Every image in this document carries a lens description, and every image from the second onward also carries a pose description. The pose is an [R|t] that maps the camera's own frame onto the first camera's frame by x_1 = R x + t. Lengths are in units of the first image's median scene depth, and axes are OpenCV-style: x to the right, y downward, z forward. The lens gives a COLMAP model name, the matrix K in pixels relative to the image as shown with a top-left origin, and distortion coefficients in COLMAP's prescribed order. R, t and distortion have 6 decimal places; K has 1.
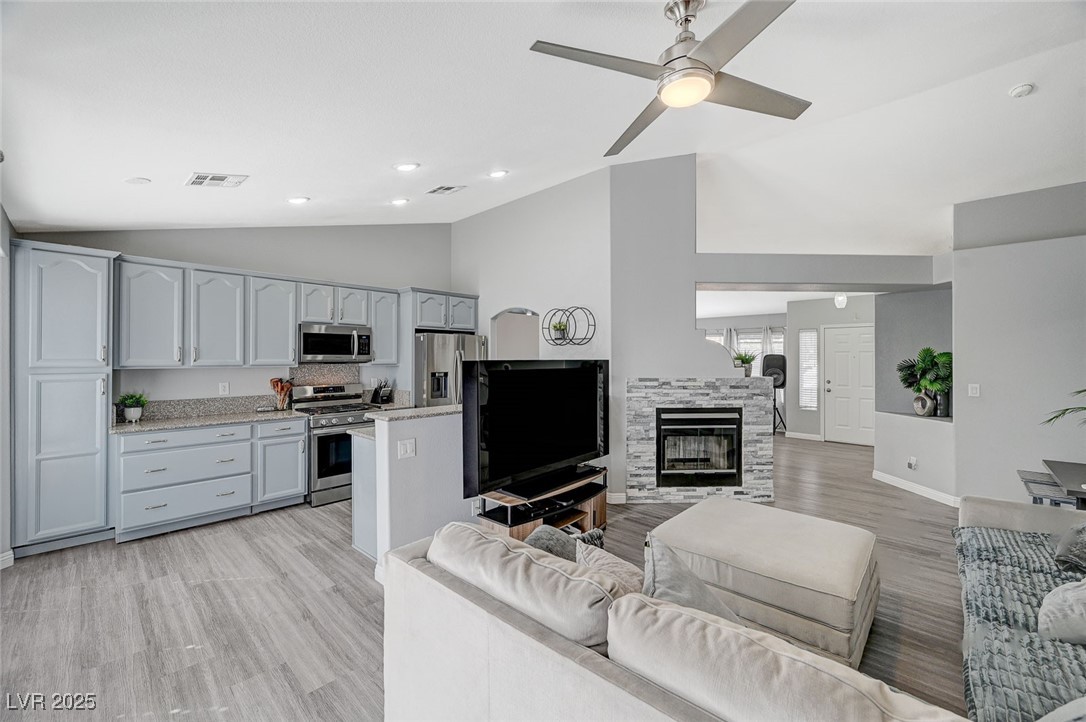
lens RADIAL K [[435.3, 0, 544.8], [0, 435.3, 356.4], [0, 0, 1]] dist [-0.001020, 0.000125]
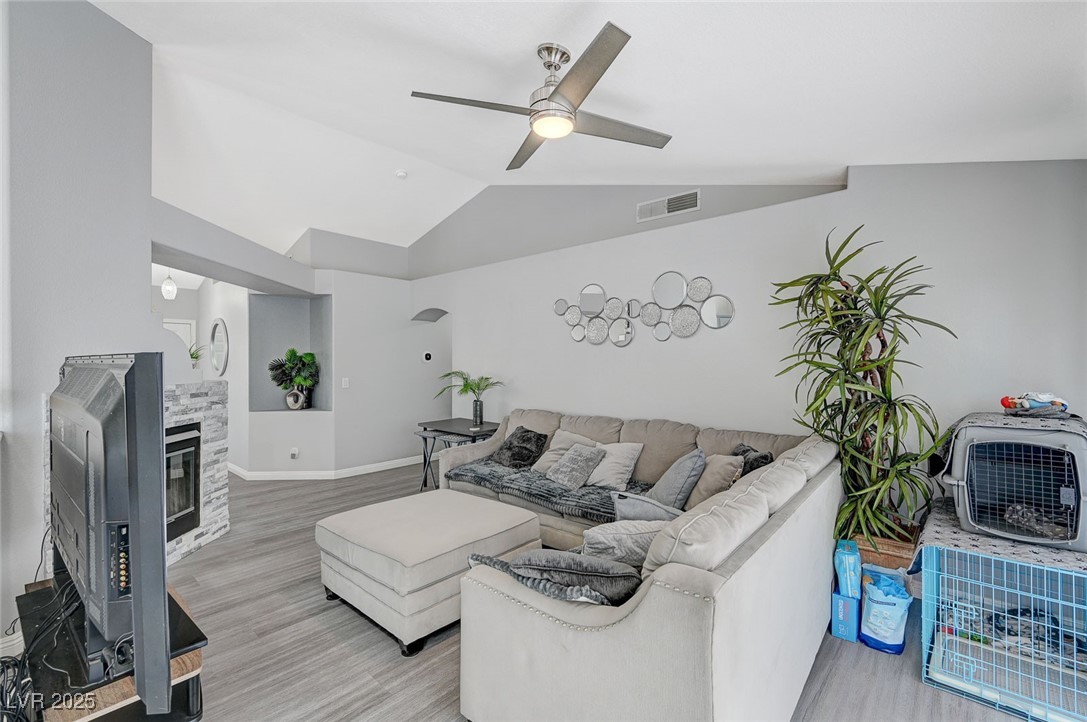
lens RADIAL K [[467.9, 0, 548.2], [0, 467.9, 361.5], [0, 0, 1]] dist [-0.004148, 0.000280]
pose [[-0.029476, -0.002996, 0.999561, -0.375697], [-0.000894, 0.999995, 0.002971, 0.010231], [-0.999565, -0.000806, -0.029479, 0.421544]]
